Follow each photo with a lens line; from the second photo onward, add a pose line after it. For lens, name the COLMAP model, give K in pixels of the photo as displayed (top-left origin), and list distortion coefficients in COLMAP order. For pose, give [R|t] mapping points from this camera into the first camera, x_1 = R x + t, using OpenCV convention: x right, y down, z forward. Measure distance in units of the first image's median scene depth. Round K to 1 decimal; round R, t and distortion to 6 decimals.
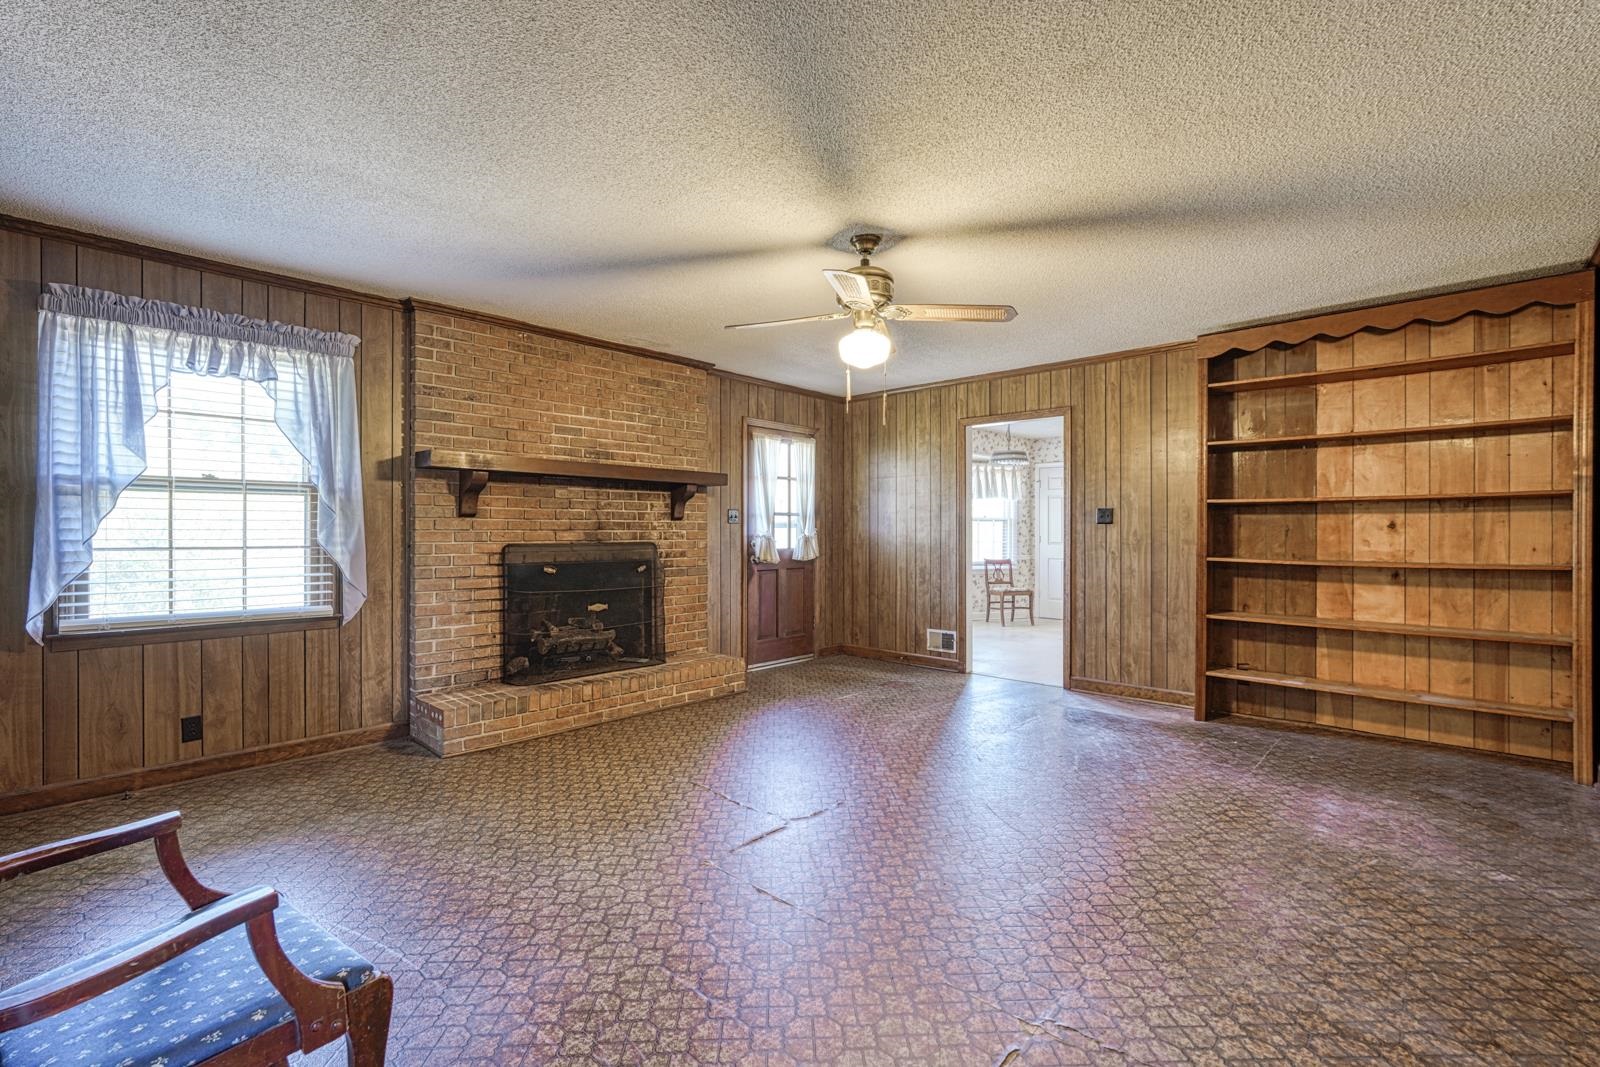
lens RADIAL K [[699.0, 0, 811.9], [0, 699.0, 532.9], [0, 0, 1]] dist [-0.018762, 0.006865]
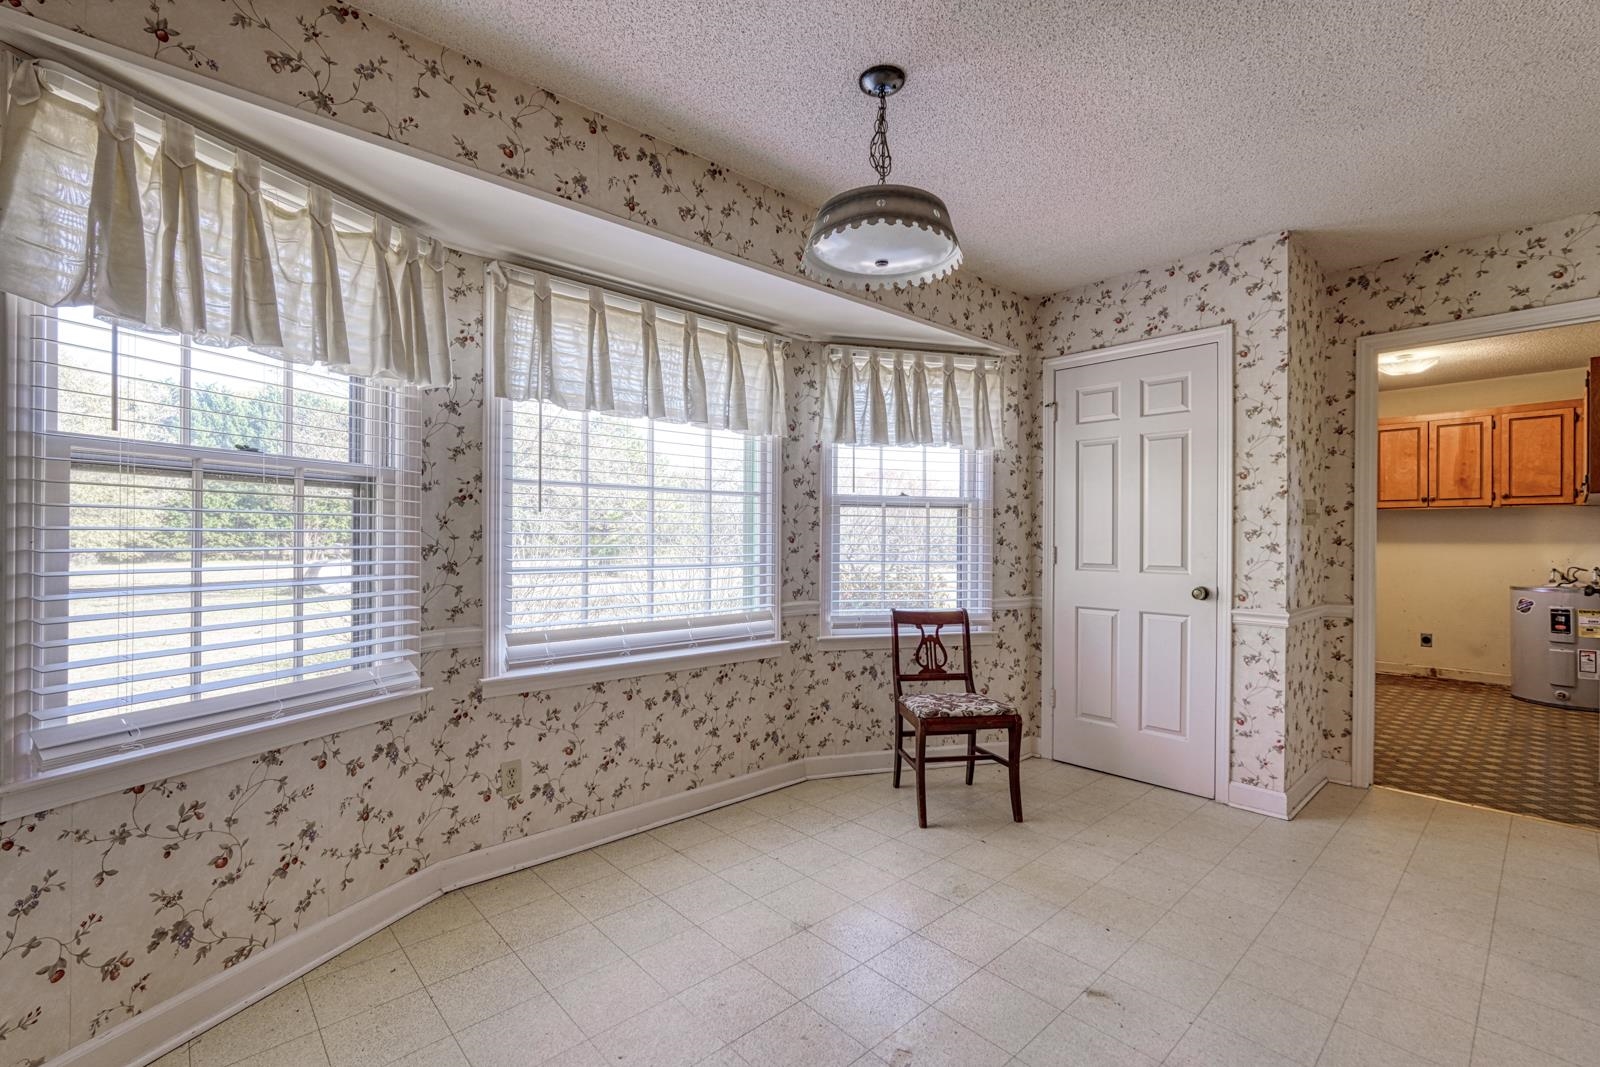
lens RADIAL K [[699.0, 0, 794.0], [0, 699.0, 531.5], [0, 0, 1]] dist [-0.018762, 0.006865]
pose [[0.994360, 0.002250, -0.106034, 0.232990], [-0.003440, 0.999933, -0.011034, 0.000657], [0.106002, 0.011336, 0.994301, 0.626429]]
